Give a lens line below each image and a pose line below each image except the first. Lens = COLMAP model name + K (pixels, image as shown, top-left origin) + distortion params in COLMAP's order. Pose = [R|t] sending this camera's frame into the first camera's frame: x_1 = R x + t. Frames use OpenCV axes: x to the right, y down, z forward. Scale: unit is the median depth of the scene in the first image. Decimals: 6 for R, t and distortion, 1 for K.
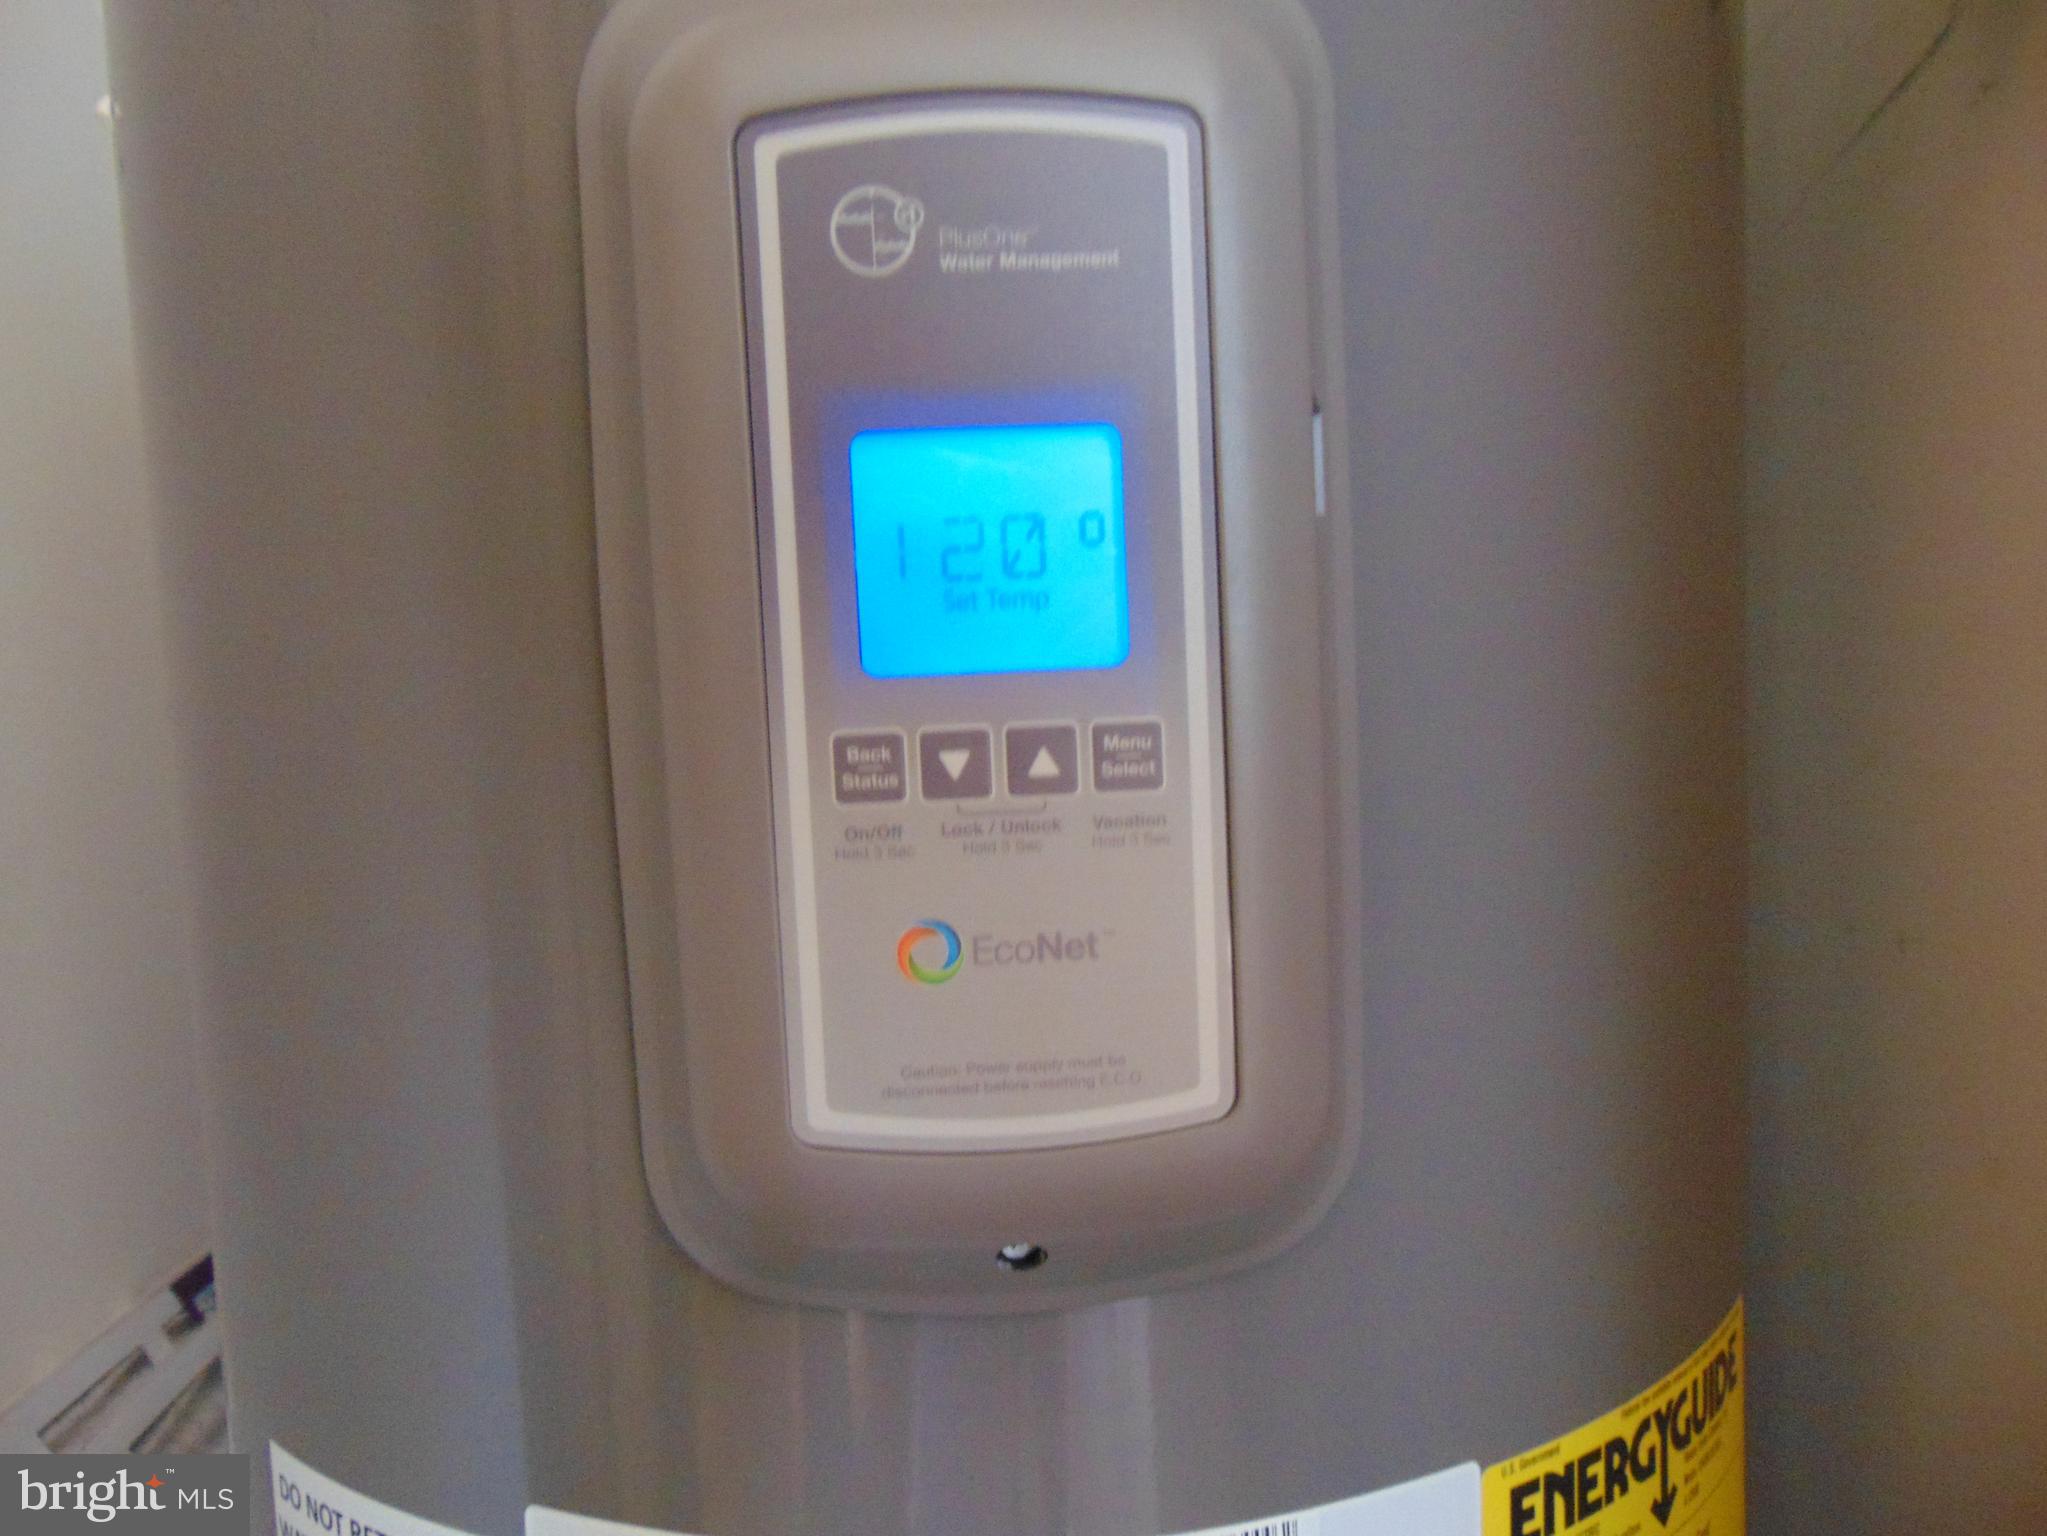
lens RADIAL K [[1528.9, 0, 1023.5], [0, 1528.9, 768.0], [0, 0, 1]] dist [-0.039129, 0.074102]
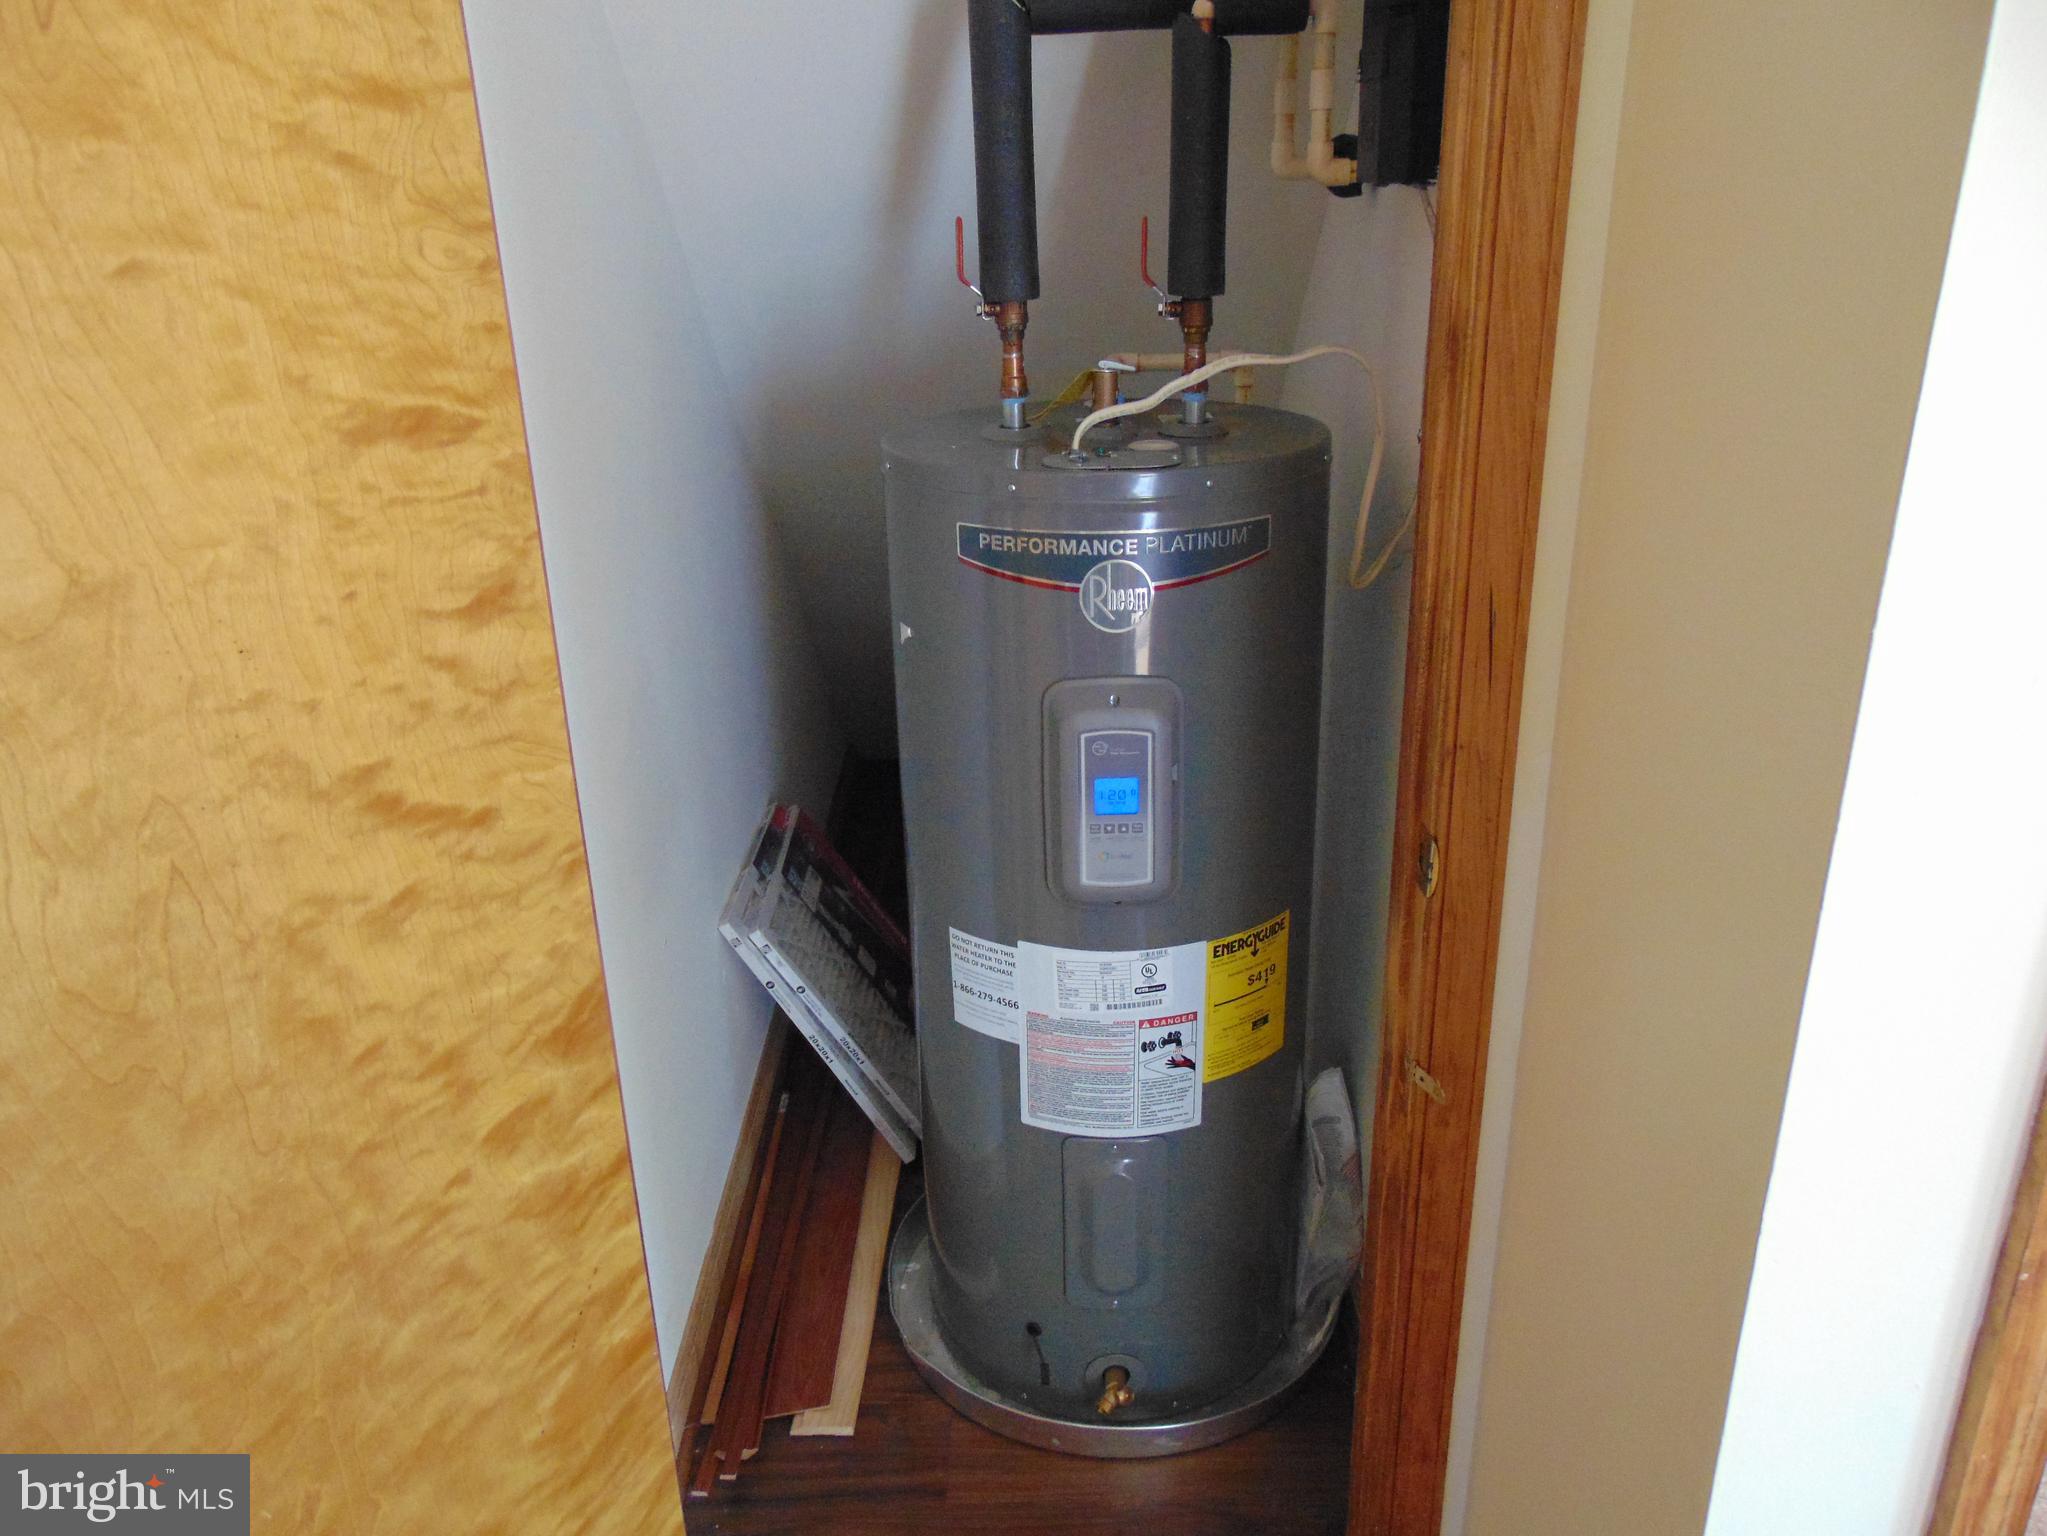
lens RADIAL K [[1528.9, 0, 1023.5], [0, 1528.9, 768.0], [0, 0, 1]] dist [-0.039129, 0.074102]
pose [[0.998676, 0.029634, -0.042051, -0.136568], [-0.016606, 0.959358, 0.281701, -1.921791], [0.048690, -0.280630, 0.958580, -4.738782]]
